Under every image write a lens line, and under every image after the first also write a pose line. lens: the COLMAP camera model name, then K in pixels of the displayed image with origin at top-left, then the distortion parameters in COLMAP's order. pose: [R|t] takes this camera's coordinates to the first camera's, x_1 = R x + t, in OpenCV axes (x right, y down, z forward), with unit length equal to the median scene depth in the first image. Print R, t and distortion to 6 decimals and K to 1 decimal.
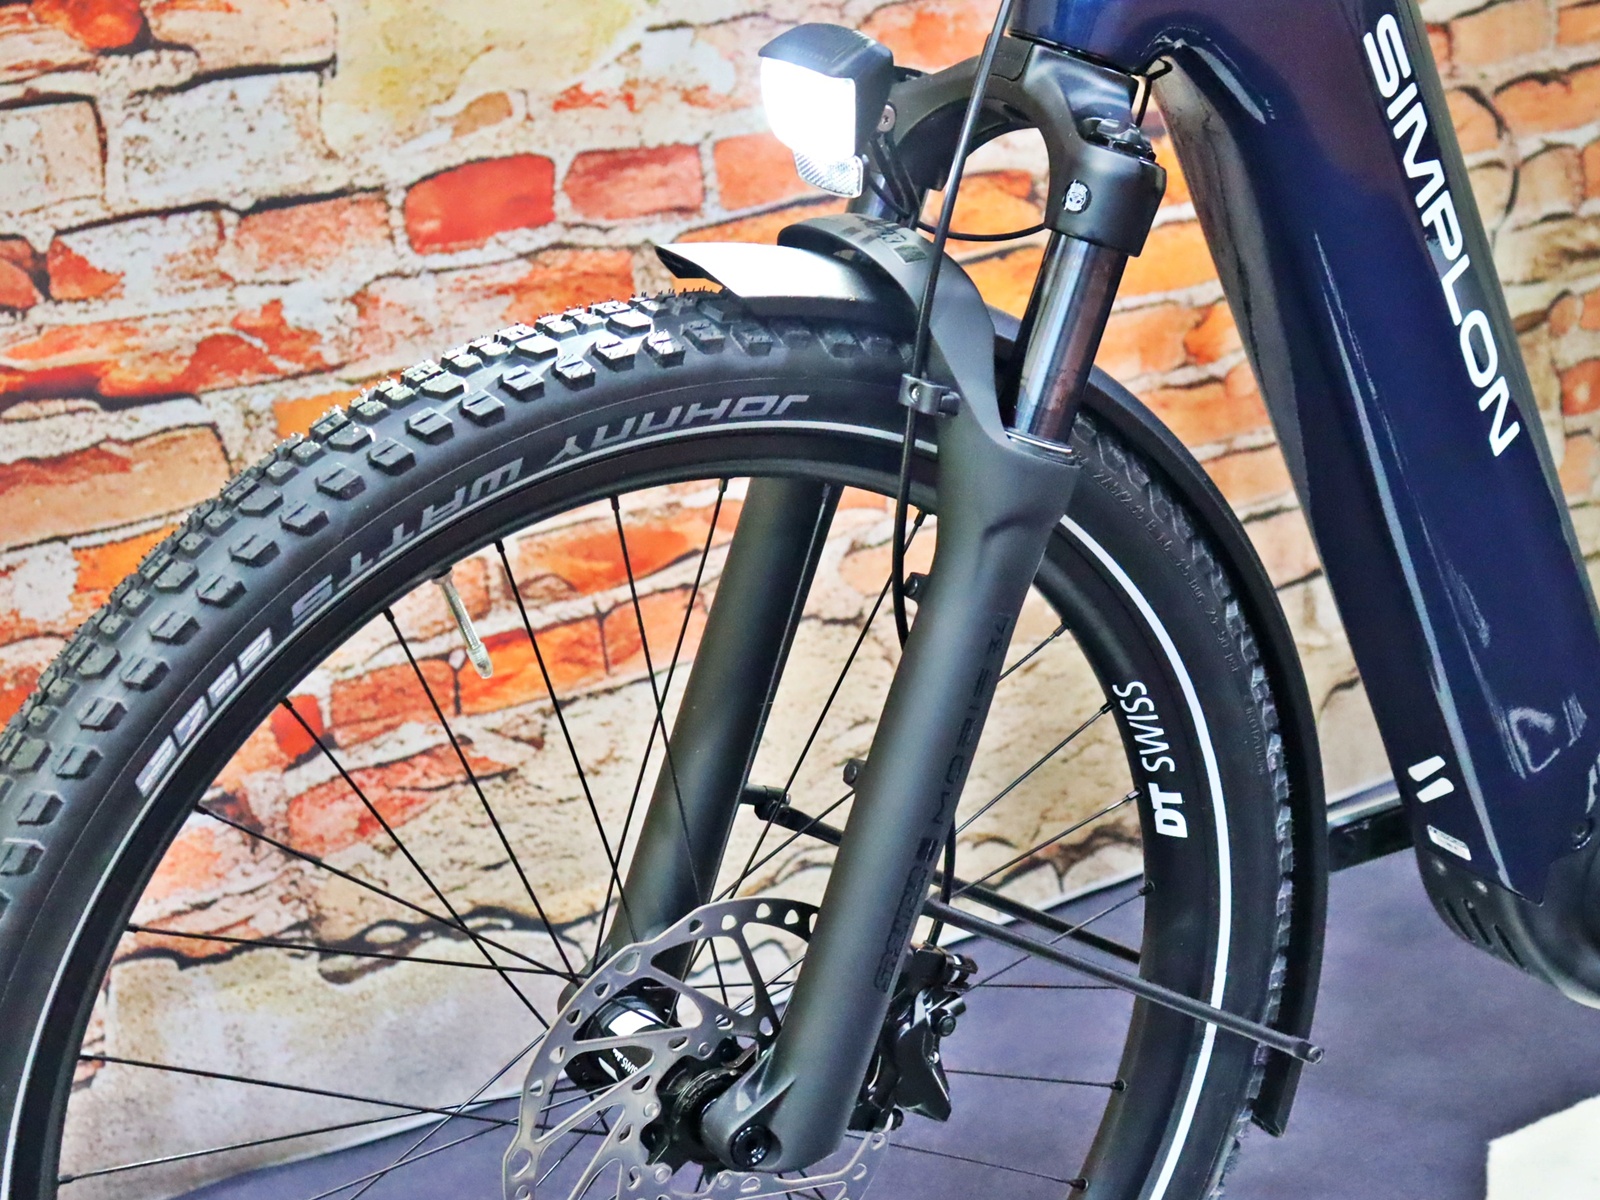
lens RADIAL K [[2965.6, 0, 804.7], [0, 2965.6, 574.2], [0, 0, 1]] dist [0.054050, 0.527047]
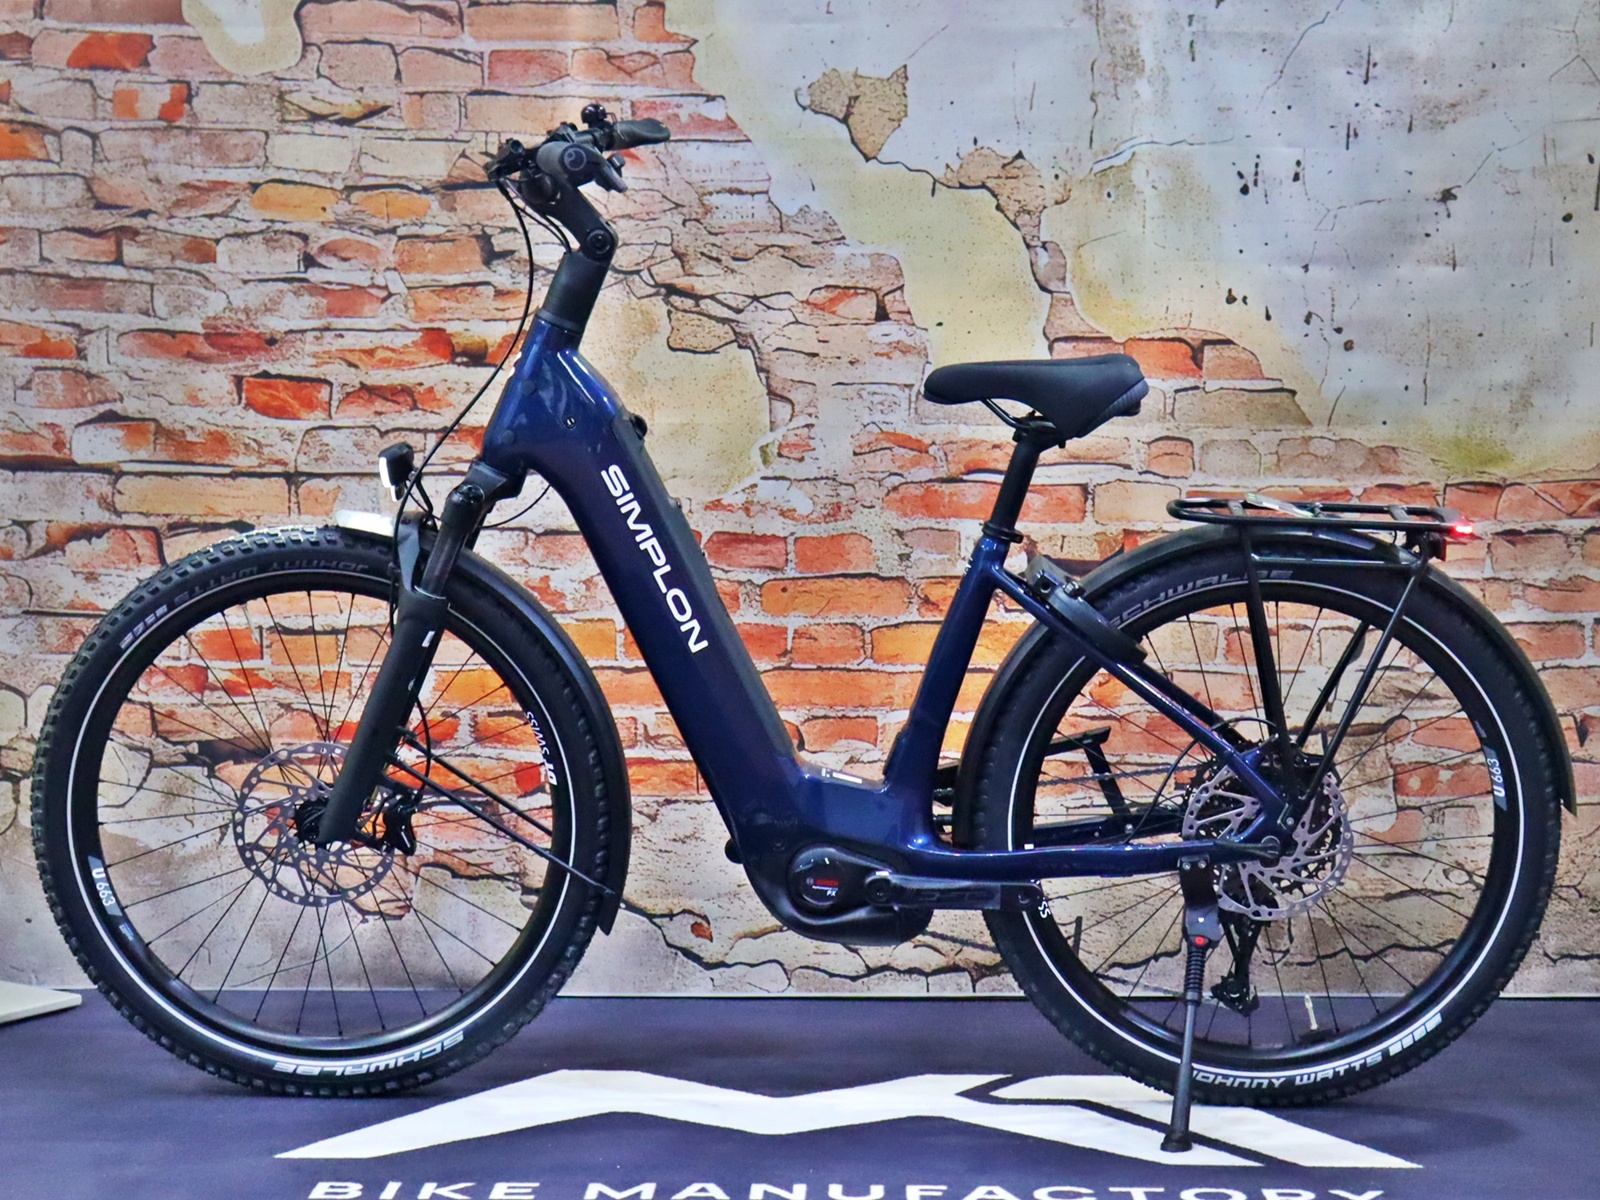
lens RADIAL K [[3301.5, 0, 854.5], [0, 3301.5, 531.7], [0, 0, 1]] dist [0.080107, 0.503936]
pose [[0.818520, 0.111638, -0.563527, 1.309299], [-0.216810, 0.968426, -0.123064, 0.119594], [0.531995, 0.222908, 0.816880, -0.823096]]
